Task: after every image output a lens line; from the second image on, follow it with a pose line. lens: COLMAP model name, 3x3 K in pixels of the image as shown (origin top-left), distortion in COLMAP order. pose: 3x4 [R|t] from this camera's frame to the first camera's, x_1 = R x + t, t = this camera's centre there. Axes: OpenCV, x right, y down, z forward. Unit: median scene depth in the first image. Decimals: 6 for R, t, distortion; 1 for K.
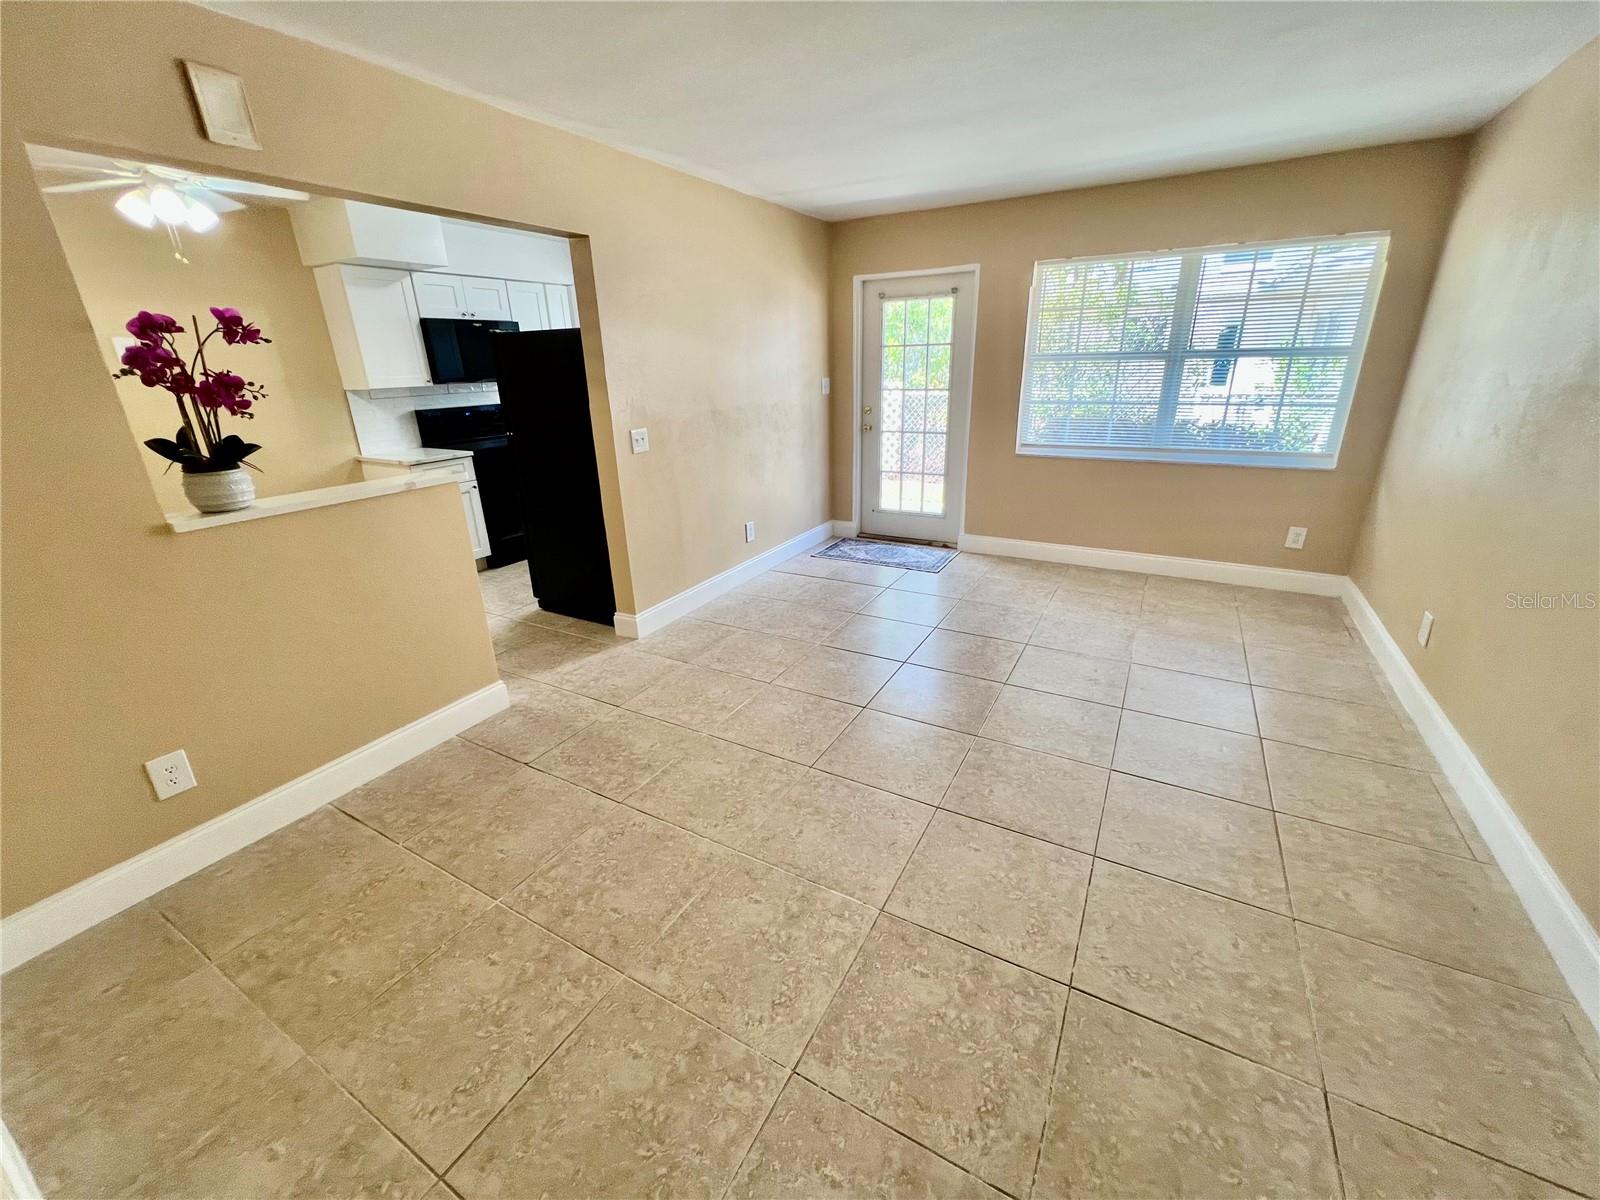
lens RADIAL K [[643.4, 0, 796.9], [0, 643.4, 595.8], [0, 0, 1]] dist [-0.004251, 0.002222]
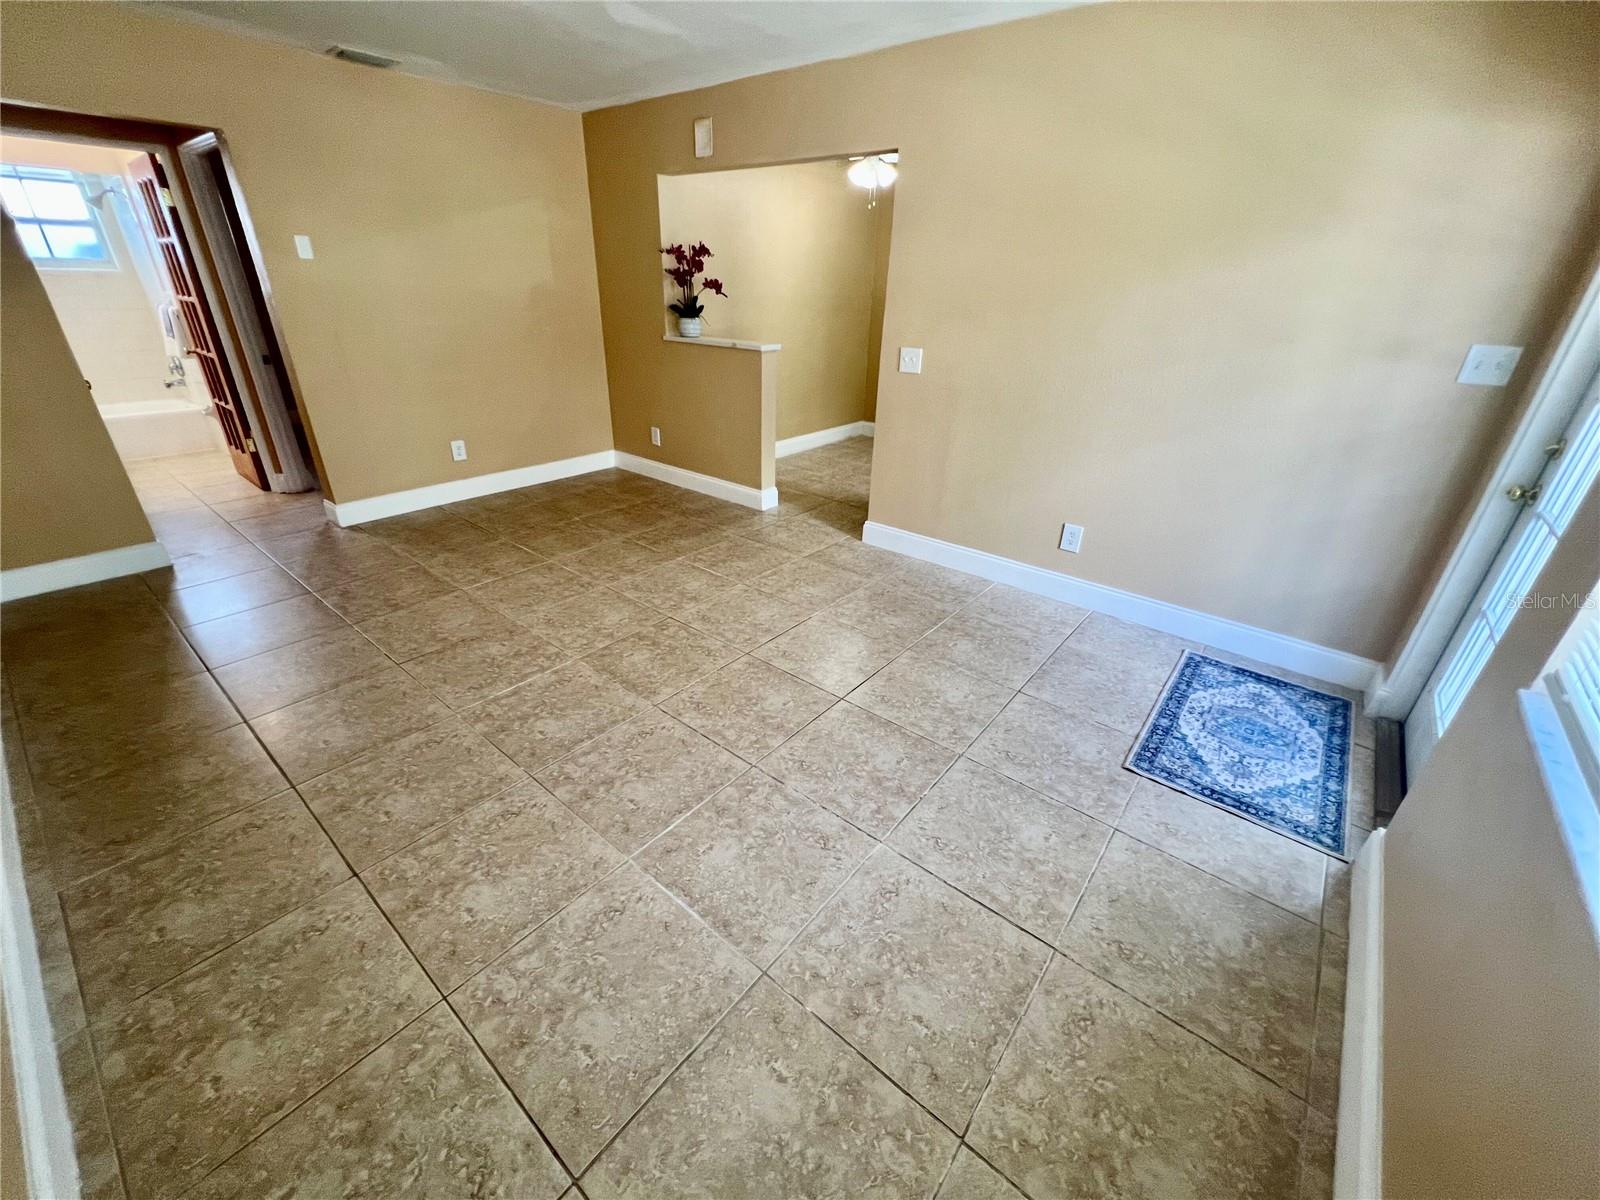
lens RADIAL K [[643.4, 0, 796.9], [0, 643.4, 595.8], [0, 0, 1]] dist [-0.004251, 0.002222]
pose [[-0.168470, 0.453766, -0.875051, 0.690717], [-0.362498, 0.797008, 0.483087, -0.311172], [0.916631, 0.398590, 0.030218, 0.809188]]
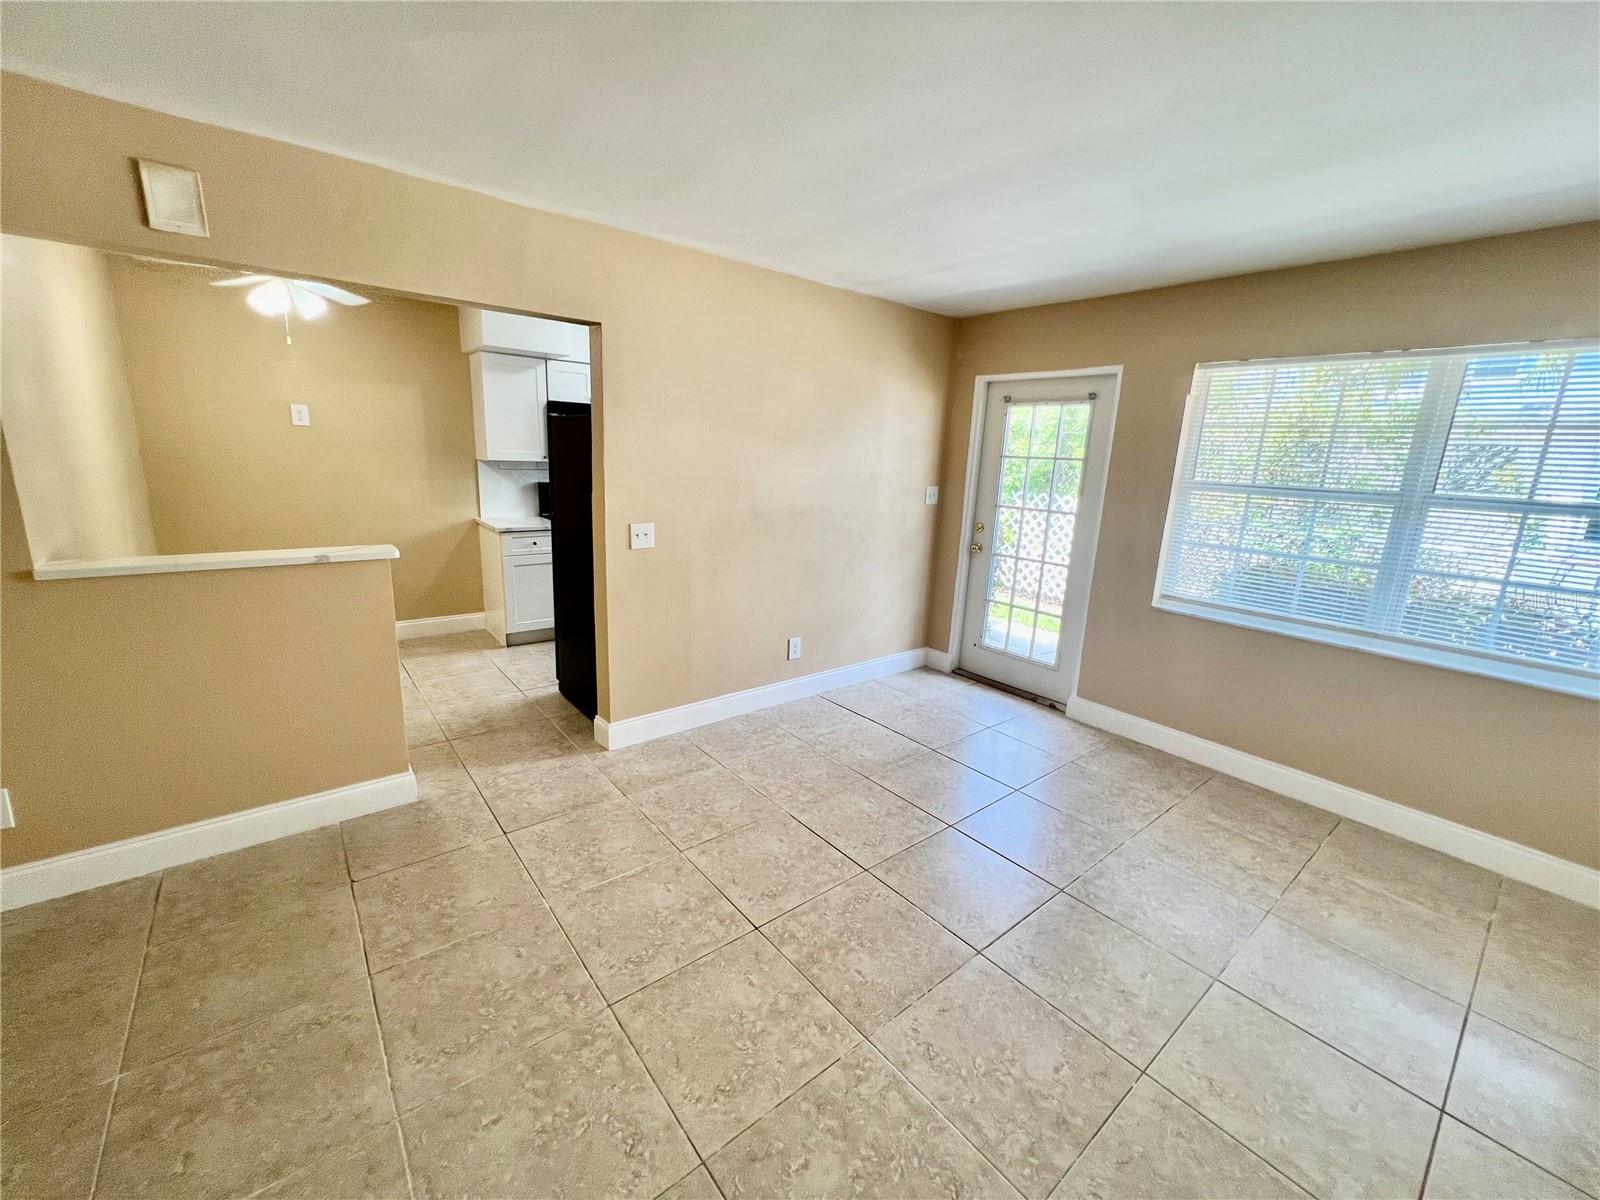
lens RADIAL K [[643.4, 0, 796.9], [0, 643.4, 595.8], [0, 0, 1]] dist [-0.004251, 0.002222]
pose [[0.929876, 0.144593, -0.338265, 0.239096], [-0.188952, 0.976681, -0.101933, -0.090481], [0.315639, 0.158702, 0.935514, 0.193996]]
